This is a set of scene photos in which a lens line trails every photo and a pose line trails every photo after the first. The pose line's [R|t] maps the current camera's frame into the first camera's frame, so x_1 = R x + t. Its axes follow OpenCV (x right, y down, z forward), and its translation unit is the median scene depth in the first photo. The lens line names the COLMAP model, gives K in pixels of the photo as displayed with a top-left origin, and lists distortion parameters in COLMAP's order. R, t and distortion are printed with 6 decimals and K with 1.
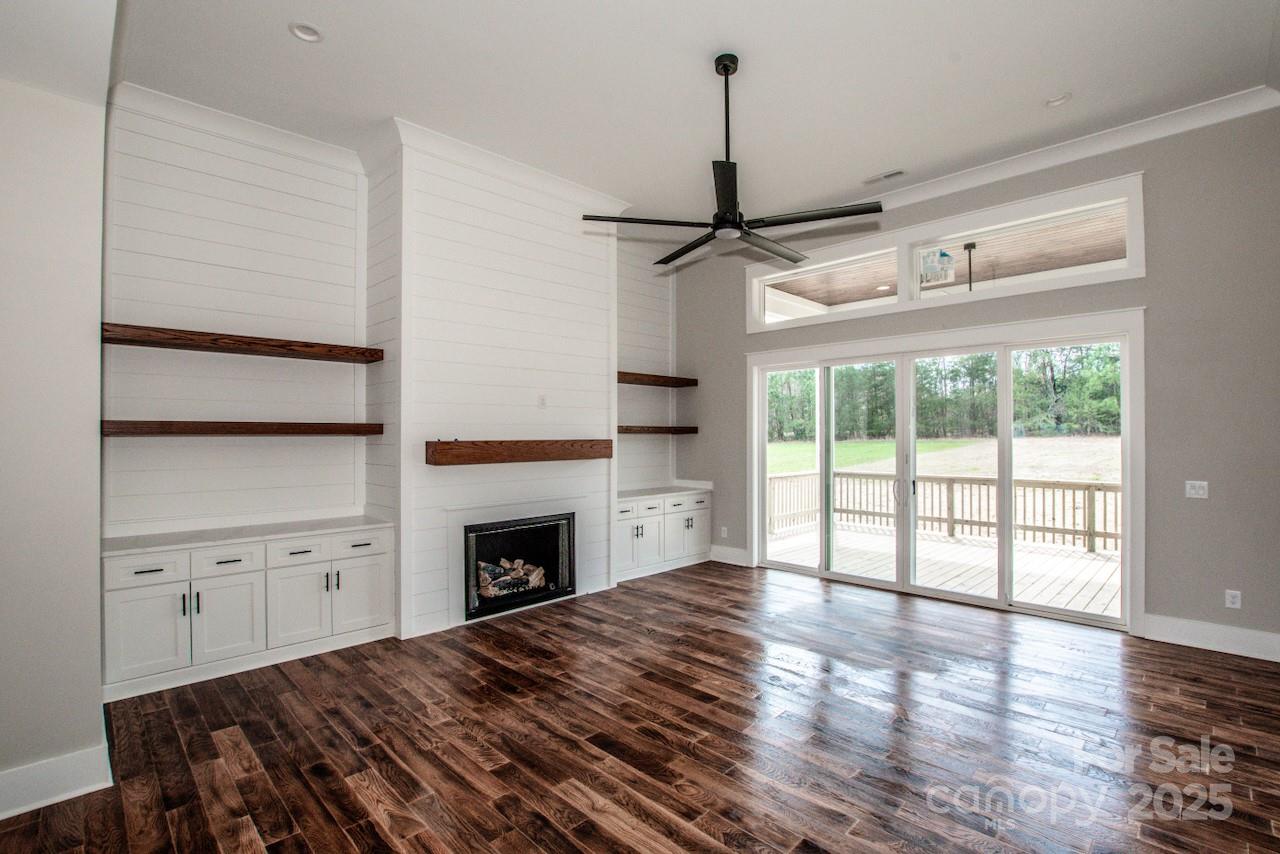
lens RADIAL K [[603.5, 0, 640.0], [0, 603.5, 427.0], [0, 0, 1]] dist [-0.029132, 0.000350]
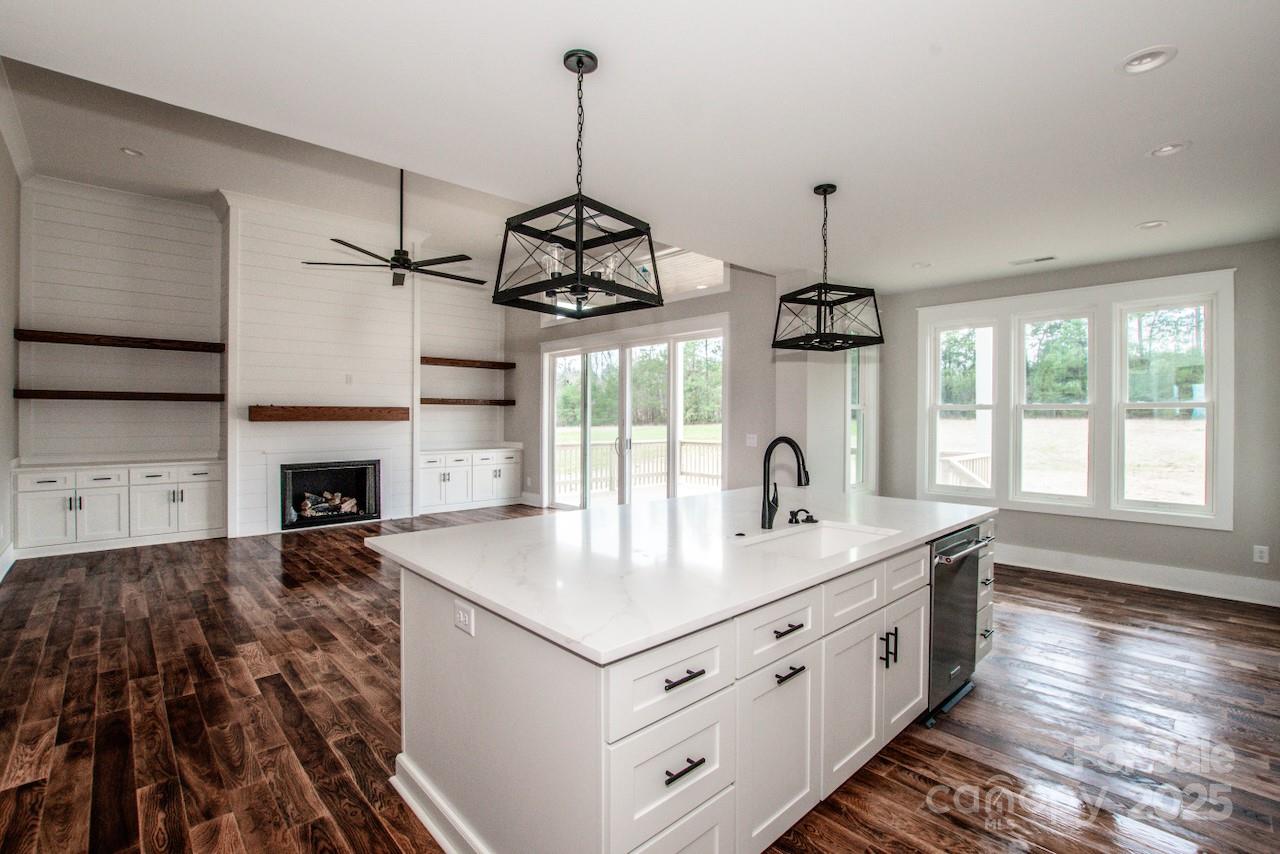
lens RADIAL K [[599.3, 0, 639.0], [0, 599.3, 419.4], [0, 0, 1]] dist [-0.019423, 0.000359]
pose [[0.999281, 0.005849, -0.037450, 0.528102], [-0.005203, 0.999836, 0.017319, 0.021855], [0.037546, -0.017112, 0.999148, -0.339794]]
